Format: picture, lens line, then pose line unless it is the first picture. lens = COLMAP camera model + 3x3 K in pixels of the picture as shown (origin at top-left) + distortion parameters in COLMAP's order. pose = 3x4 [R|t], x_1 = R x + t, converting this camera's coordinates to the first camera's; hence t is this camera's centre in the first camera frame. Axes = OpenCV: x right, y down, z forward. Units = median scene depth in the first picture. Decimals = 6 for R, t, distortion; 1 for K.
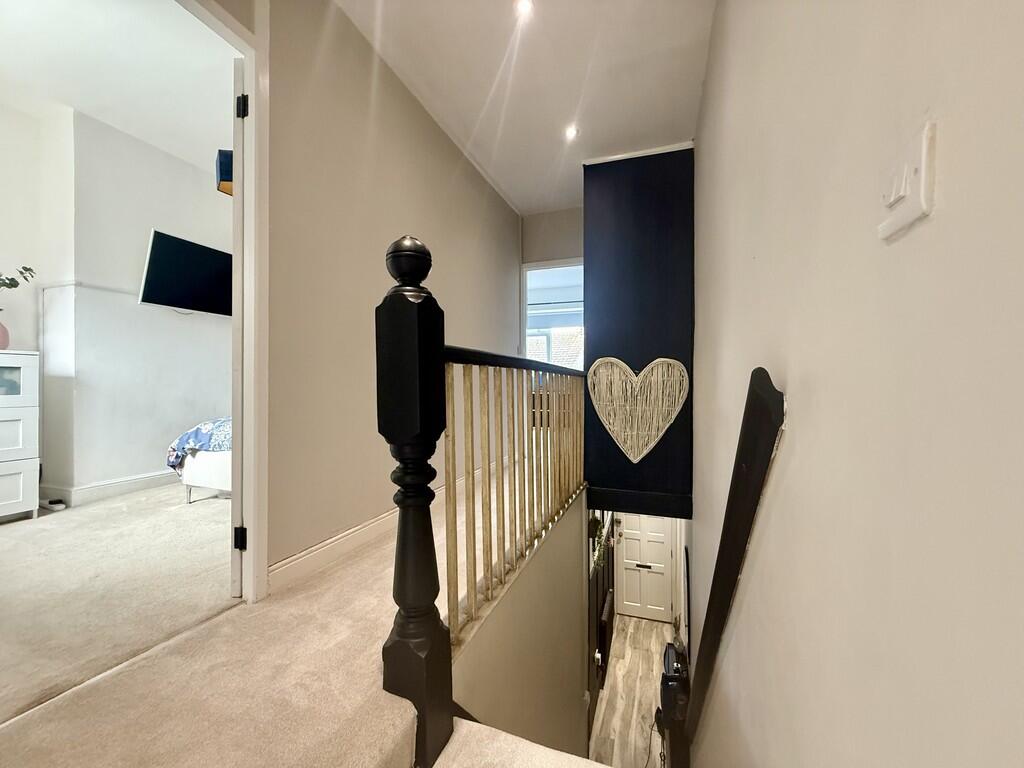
lens RADIAL K [[407.4, 0, 517.8], [0, 407.4, 384.7], [0, 0, 1]] dist [-0.002967, 0.000176]
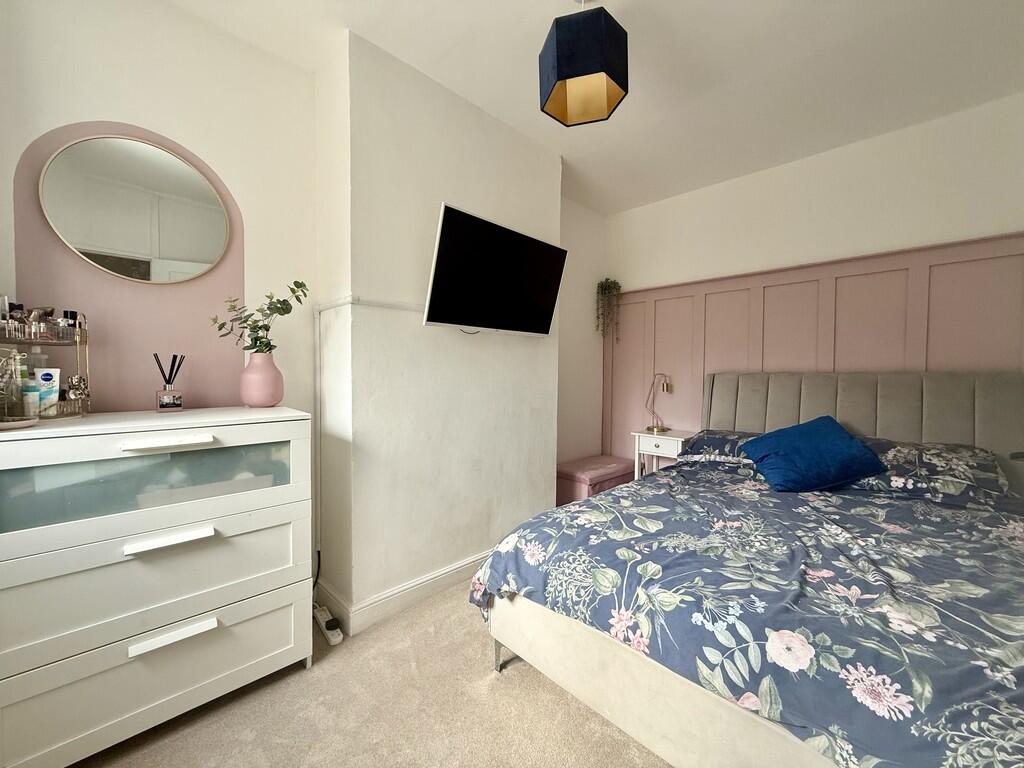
lens RADIAL K [[407.4, 0, 507.8], [0, 407.4, 383.1], [0, 0, 1]] dist [-0.002967, 0.000176]
pose [[0.894211, 0.009566, -0.447544, -0.567698], [-0.001307, 0.999823, 0.018758, -0.128210], [0.447645, -0.016189, 0.894065, 0.520944]]
